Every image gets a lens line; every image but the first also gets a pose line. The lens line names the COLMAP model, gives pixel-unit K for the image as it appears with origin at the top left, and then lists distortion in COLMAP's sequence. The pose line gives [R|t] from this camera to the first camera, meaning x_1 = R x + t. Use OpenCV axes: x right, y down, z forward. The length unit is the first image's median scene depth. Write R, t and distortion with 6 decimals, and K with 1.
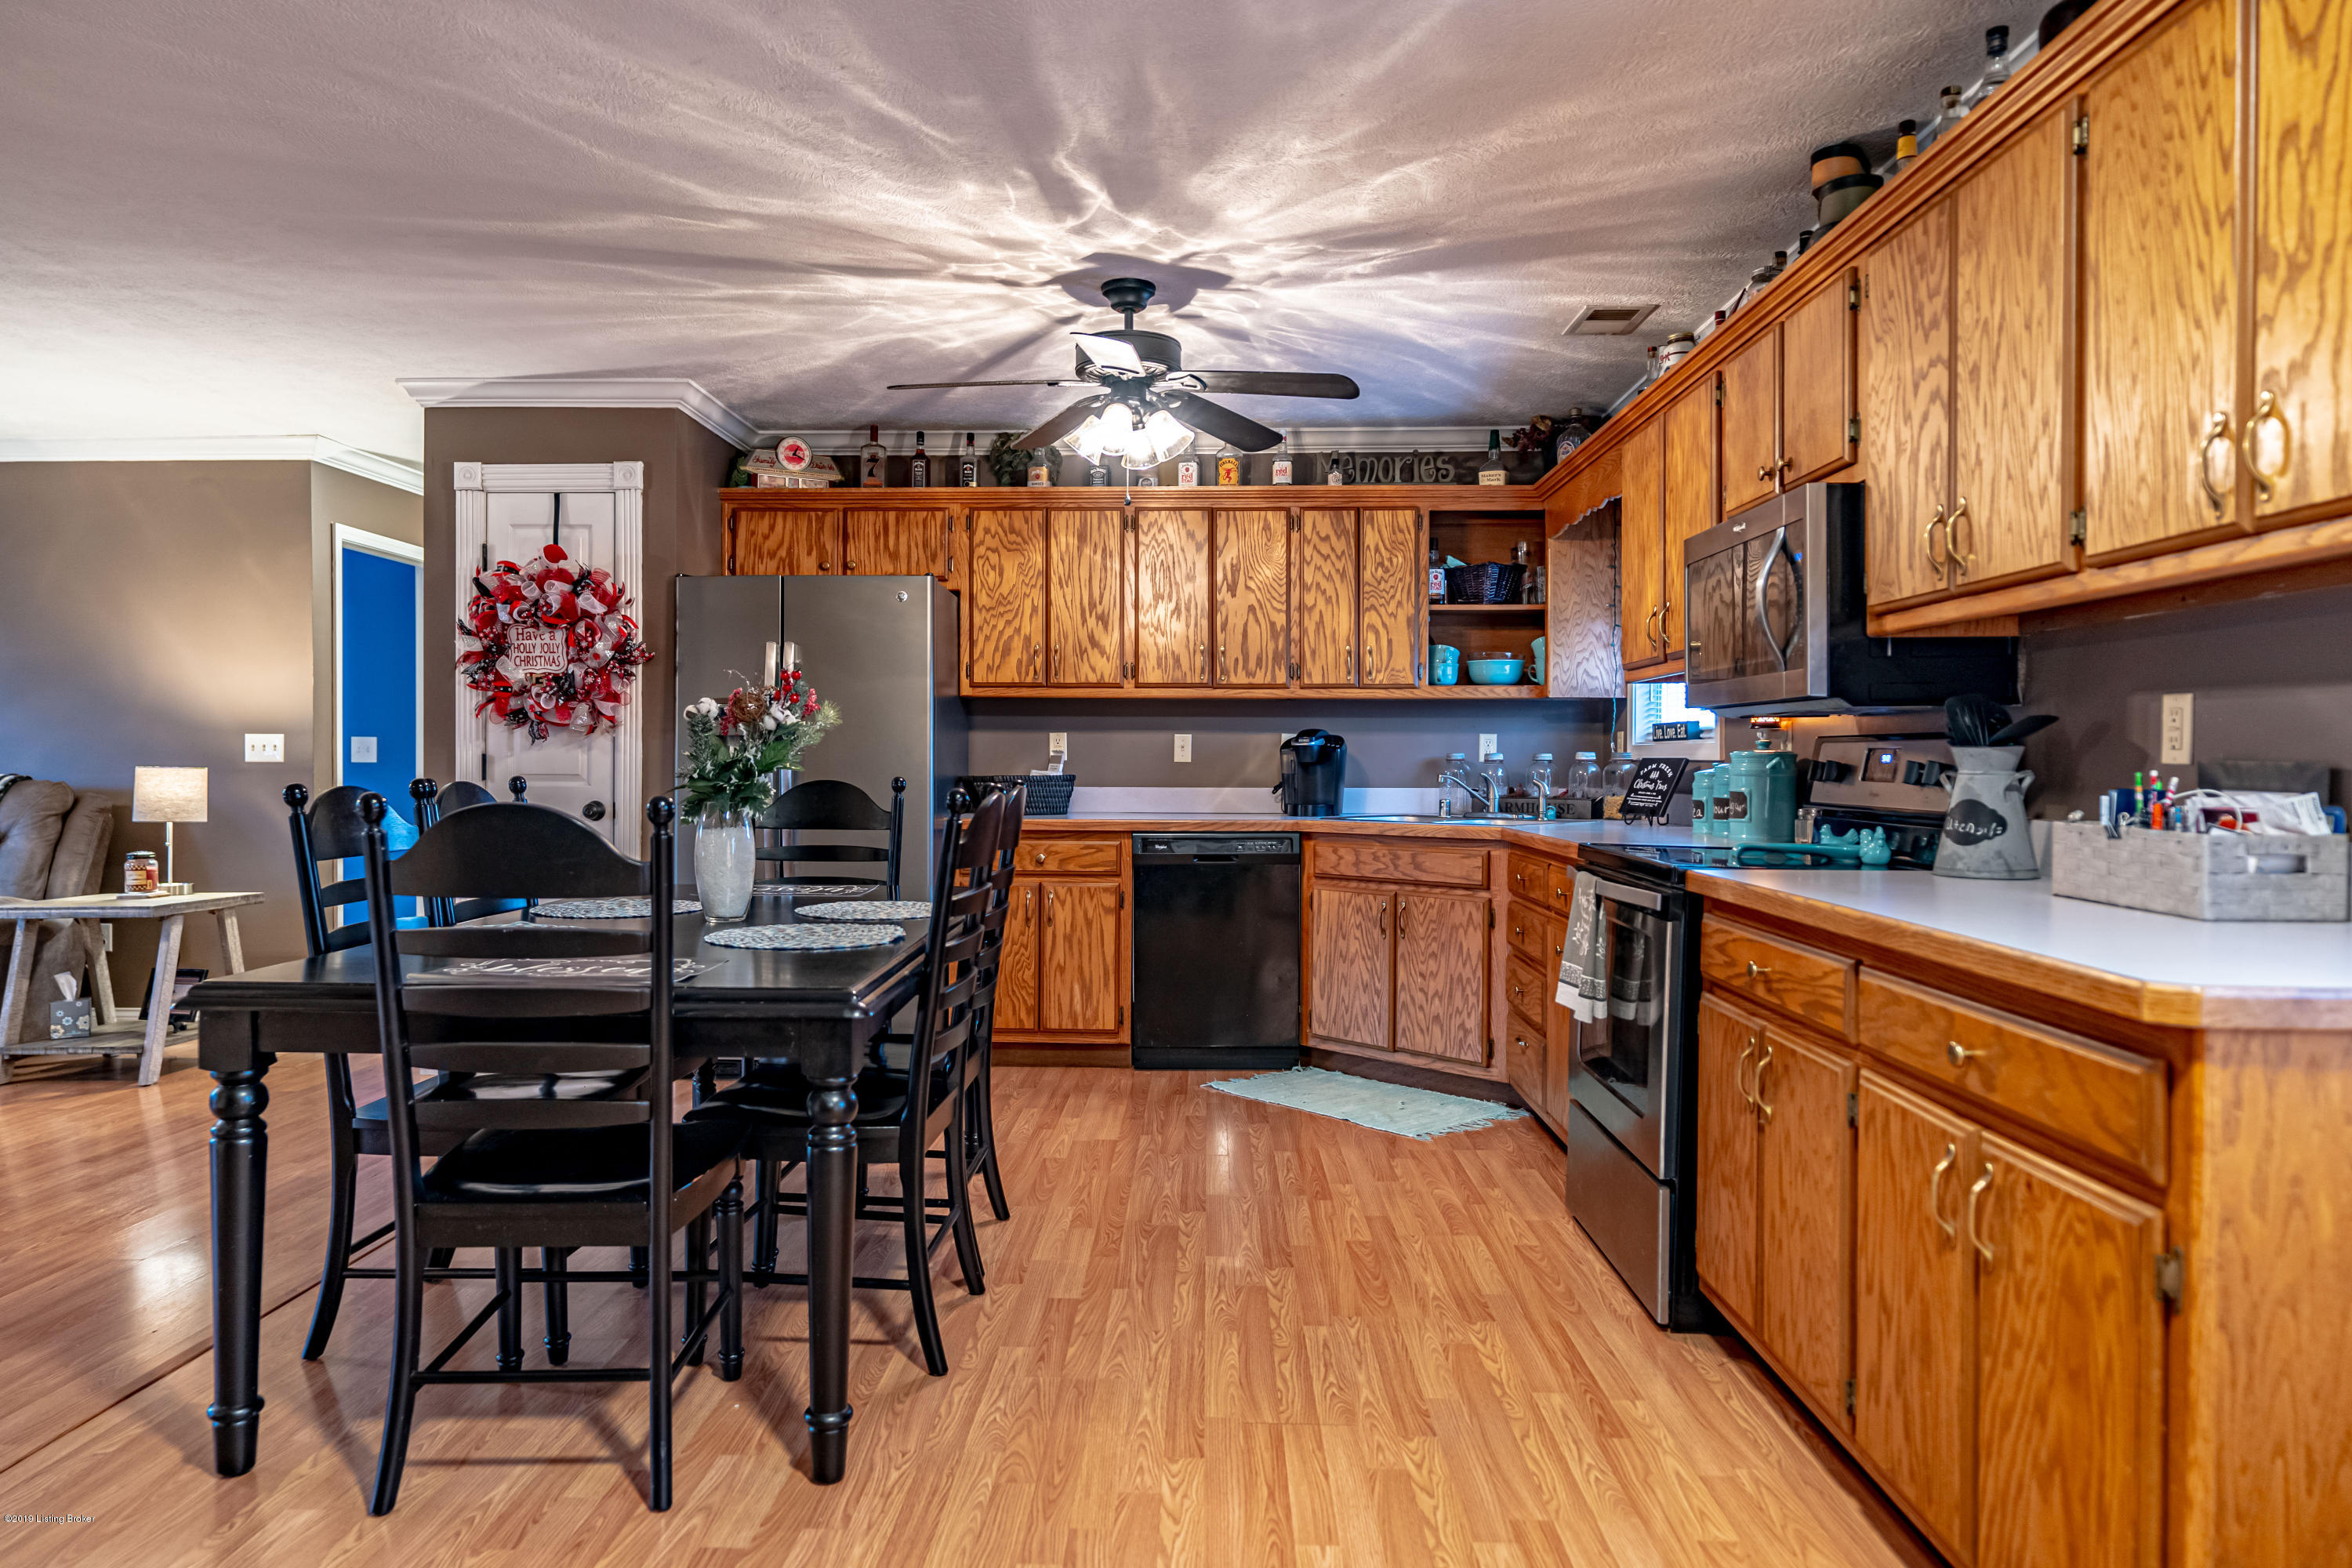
lens RADIAL K [[1469.9, 0, 1148.4], [0, 1469.9, 779.0], [0, 0, 1]] dist [0.020920, -0.009785]
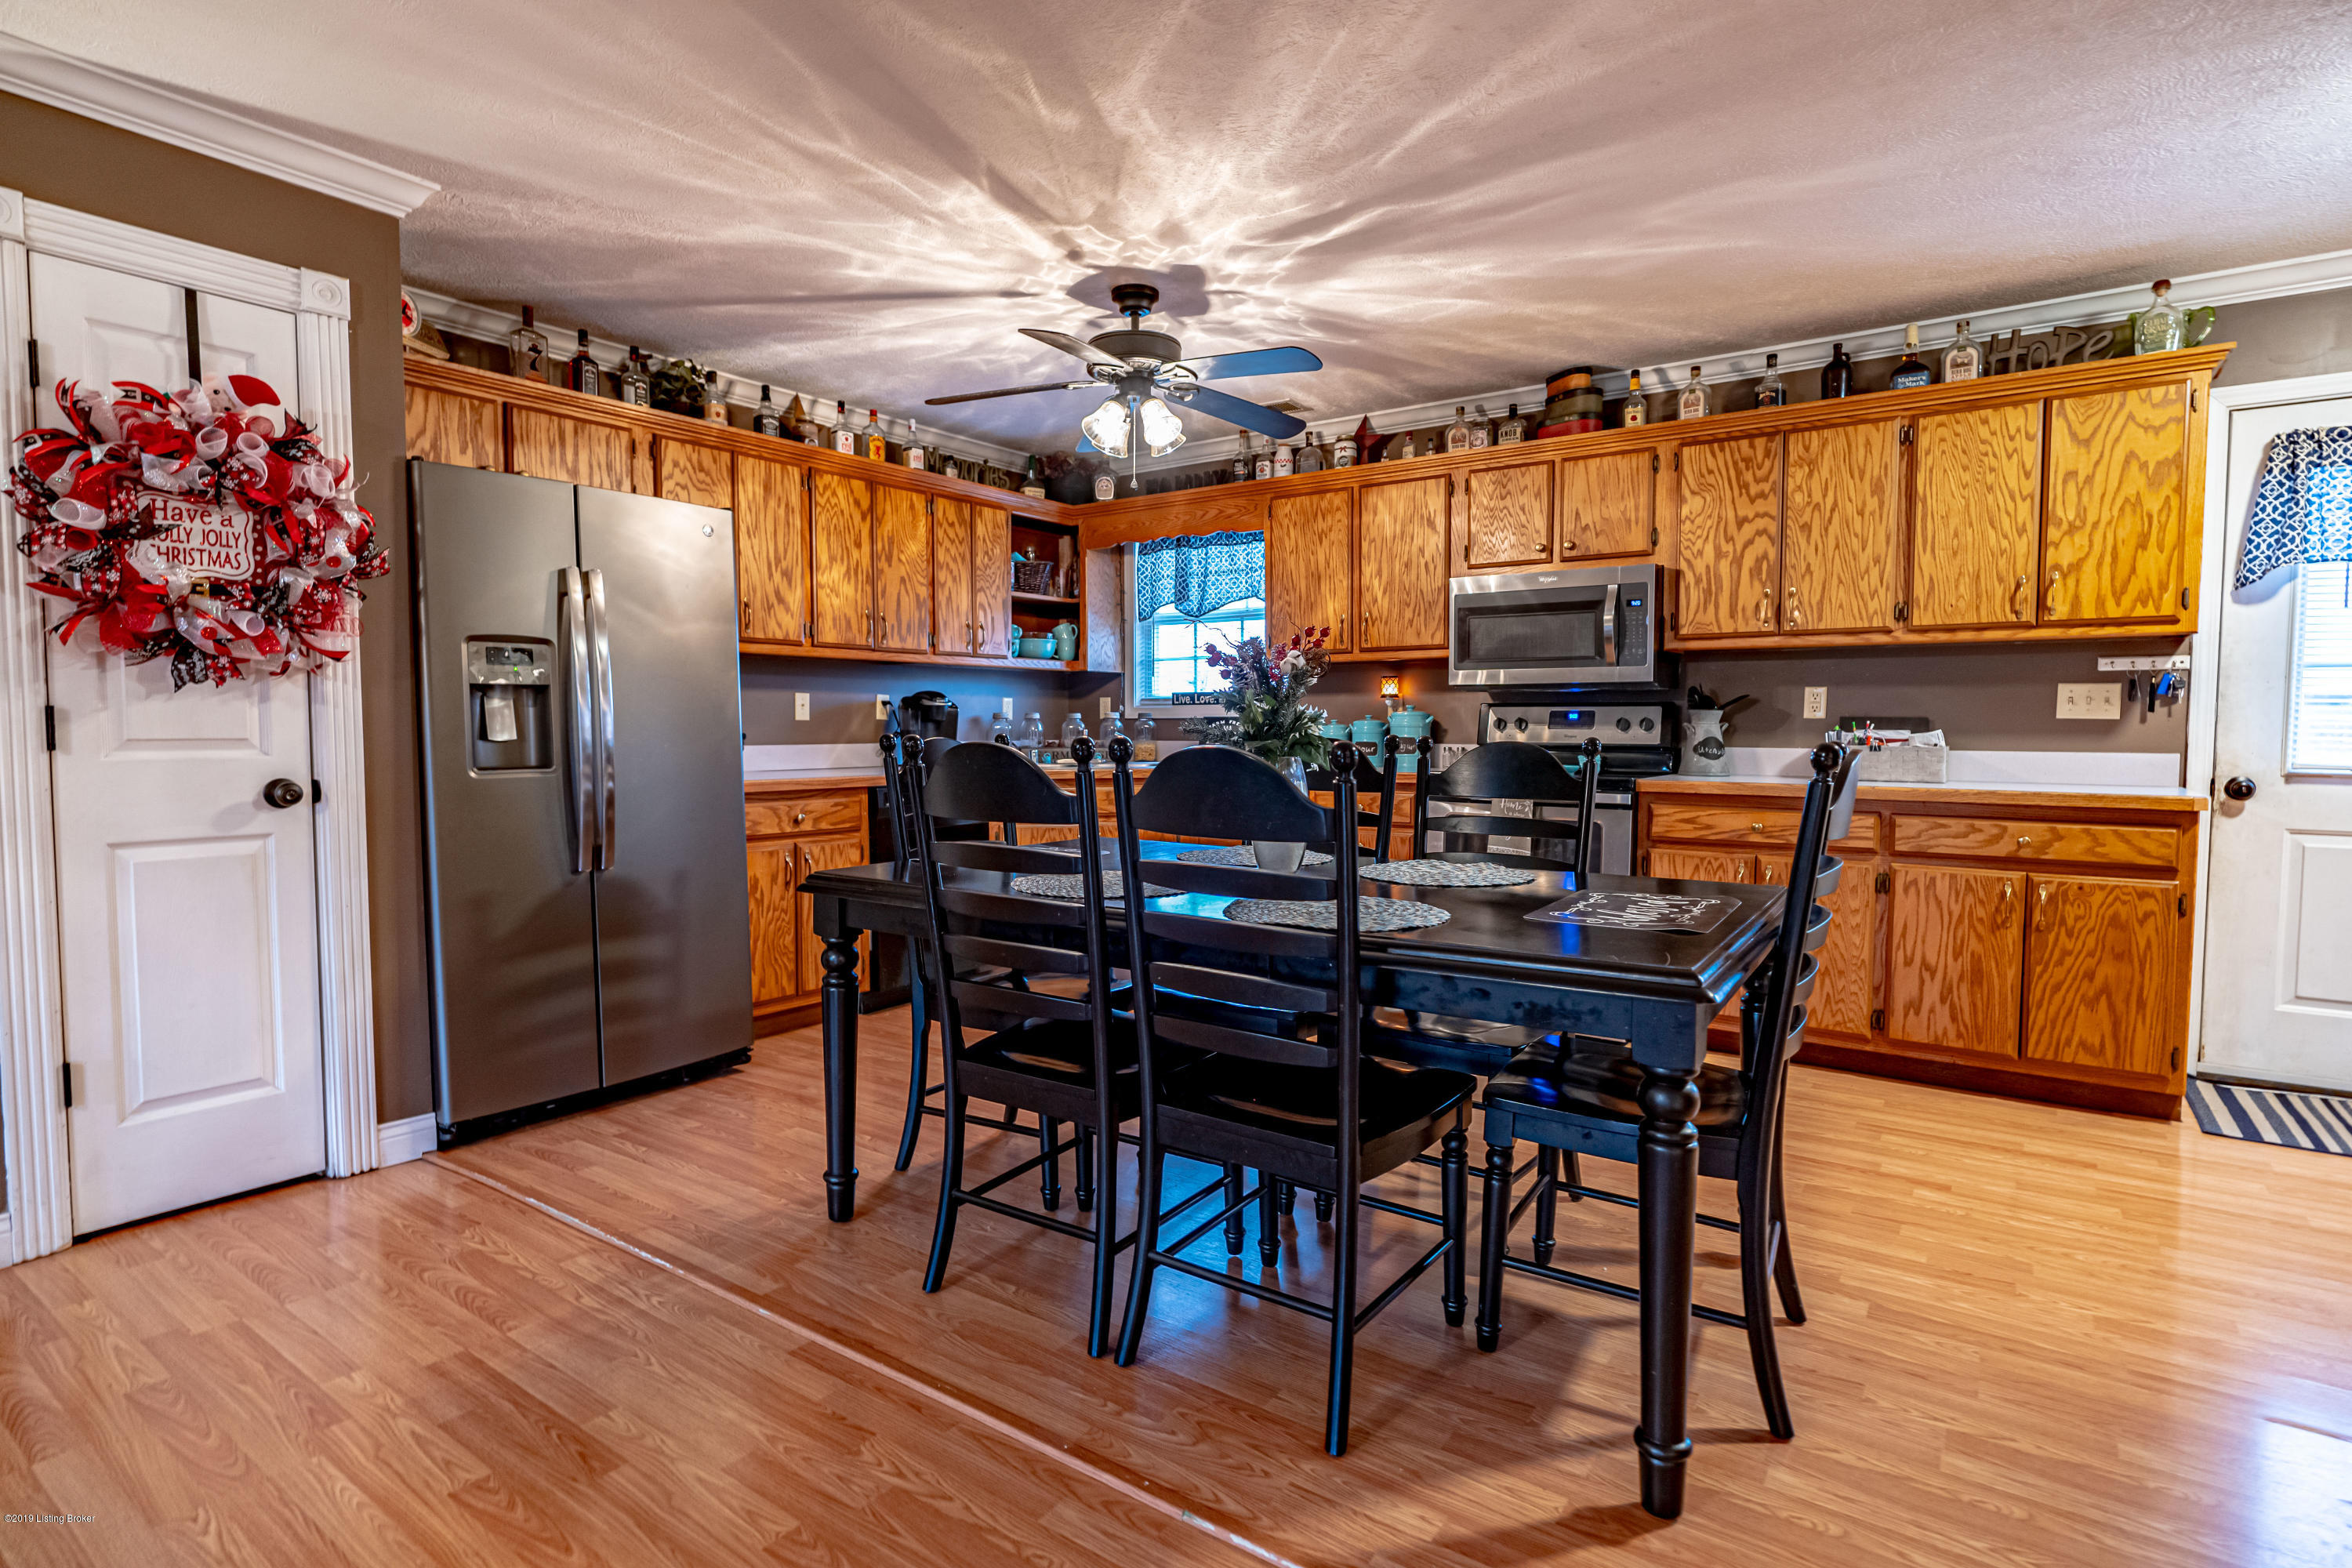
lens RADIAL K [[1208.7, 0, 1150.8], [0, 1208.7, 782.1], [0, 0, 1]] dist [0.002329, -0.000989]
pose [[0.554560, -0.040975, 0.831135, -0.658129], [0.012168, 0.999079, 0.041137, -0.000979], [-0.832055, -0.012700, 0.554548, 0.400020]]
